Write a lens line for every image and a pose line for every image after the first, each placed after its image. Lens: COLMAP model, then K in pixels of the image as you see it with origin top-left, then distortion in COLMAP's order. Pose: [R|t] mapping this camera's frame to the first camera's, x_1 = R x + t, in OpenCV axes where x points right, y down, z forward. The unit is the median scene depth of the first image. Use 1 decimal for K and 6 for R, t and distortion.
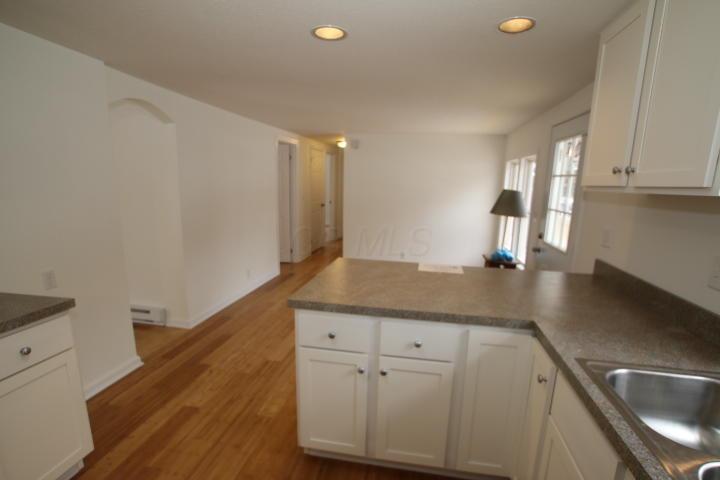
lens RADIAL K [[362.6, 0, 372.1], [0, 362.6, 250.2], [0, 0, 1]] dist [-0.045636, 0.015819]
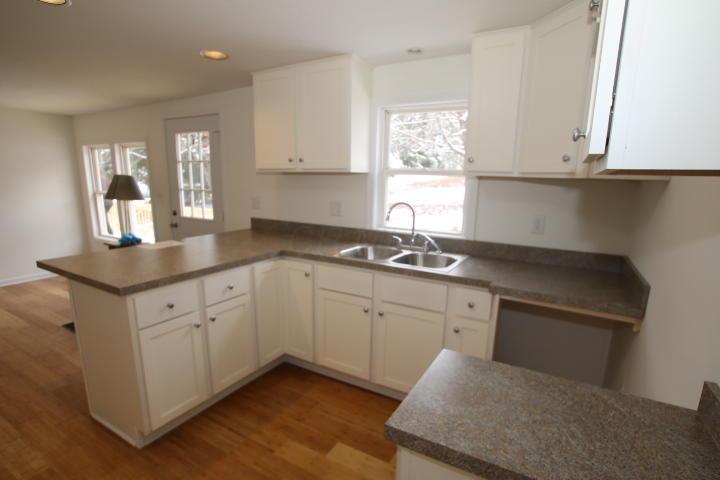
lens RADIAL K [[365.2, 0, 341.1], [0, 365.2, 253.5], [0, 0, 1]] dist [-0.001455, 0.000128]
pose [[0.399826, -0.216113, 0.890749, -0.627076], [0.179812, 0.971417, 0.154973, 0.001836], [-0.898781, 0.098205, 0.427258, 0.028747]]
